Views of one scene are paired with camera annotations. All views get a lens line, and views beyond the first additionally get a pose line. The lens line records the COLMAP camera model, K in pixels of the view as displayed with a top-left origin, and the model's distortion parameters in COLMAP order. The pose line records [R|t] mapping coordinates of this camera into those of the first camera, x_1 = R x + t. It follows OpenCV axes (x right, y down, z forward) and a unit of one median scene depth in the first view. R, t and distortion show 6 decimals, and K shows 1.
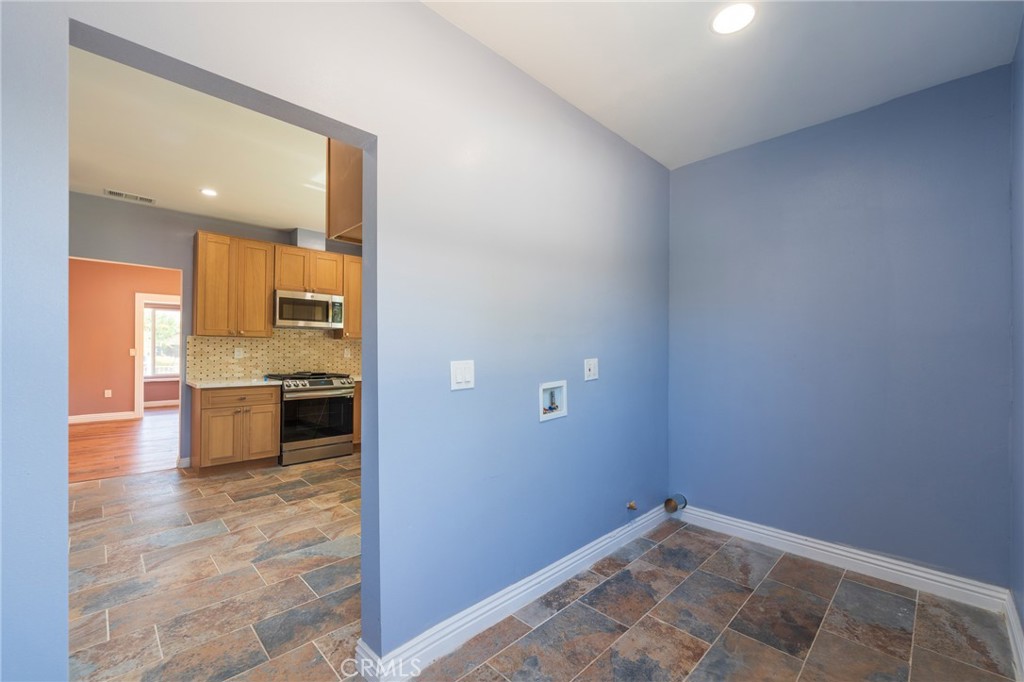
lens RADIAL K [[416.2, 0, 512.0], [0, 416.2, 341.0], [0, 0, 1]] dist [-0.001406, -0.000402]
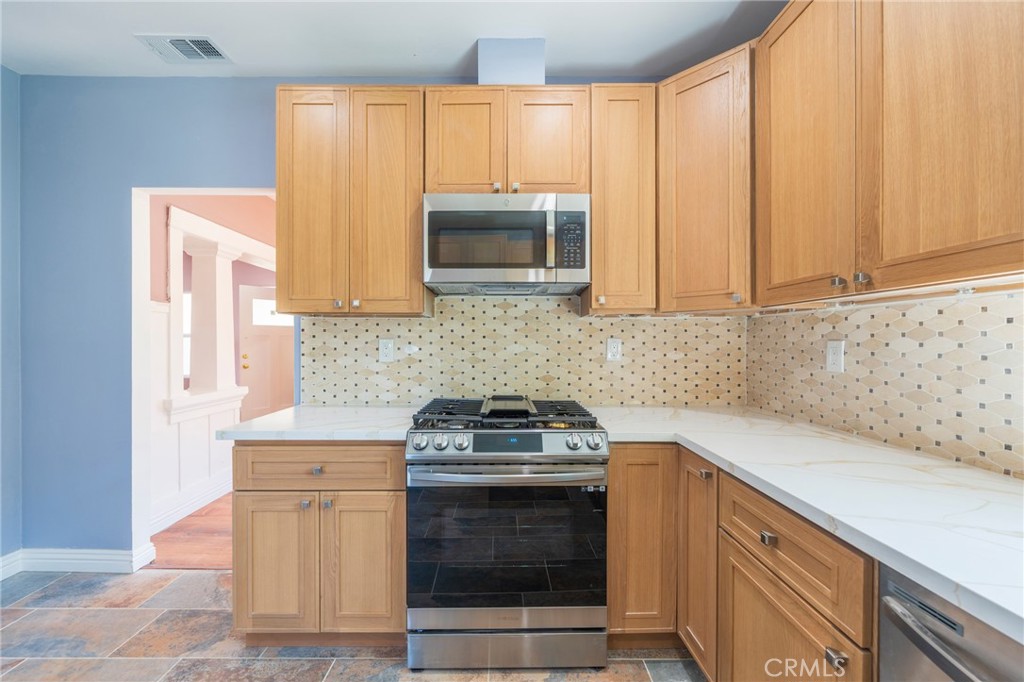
lens RADIAL K [[416.2, 0, 512.0], [0, 416.2, 341.0], [0, 0, 1]] dist [-0.001406, -0.000402]
pose [[0.719774, -0.008282, -0.694159, -0.214510], [0.020497, 0.999746, 0.009326, 0.015848], [0.693905, -0.020941, 0.719762, 0.727457]]
